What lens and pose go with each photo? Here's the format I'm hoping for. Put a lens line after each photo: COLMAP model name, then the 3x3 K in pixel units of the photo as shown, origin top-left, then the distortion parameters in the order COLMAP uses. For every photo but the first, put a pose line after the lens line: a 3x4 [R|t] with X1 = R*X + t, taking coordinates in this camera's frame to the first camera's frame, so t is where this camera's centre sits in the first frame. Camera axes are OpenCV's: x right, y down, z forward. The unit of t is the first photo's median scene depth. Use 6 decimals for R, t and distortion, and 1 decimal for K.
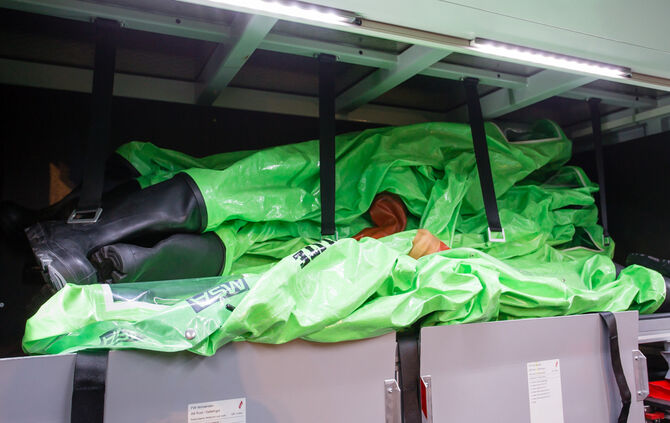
lens RADIAL K [[541.7, 0, 335.0], [0, 541.7, 211.5], [0, 0, 1]] dist [-0.001639, -0.000169]
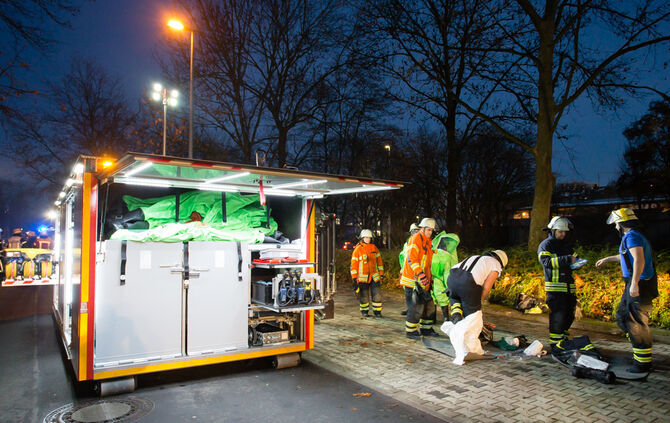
lens RADIAL K [[449.9, 0, 335.0], [0, 449.9, 211.5], [0, 0, 1]] dist [0.000901, 0.000075]
pose [[0.987767, 0.034815, 0.151998, 0.753352], [-0.038518, 0.999027, 0.021487, -0.179109], [-0.151102, -0.027079, 0.988147, -2.933450]]
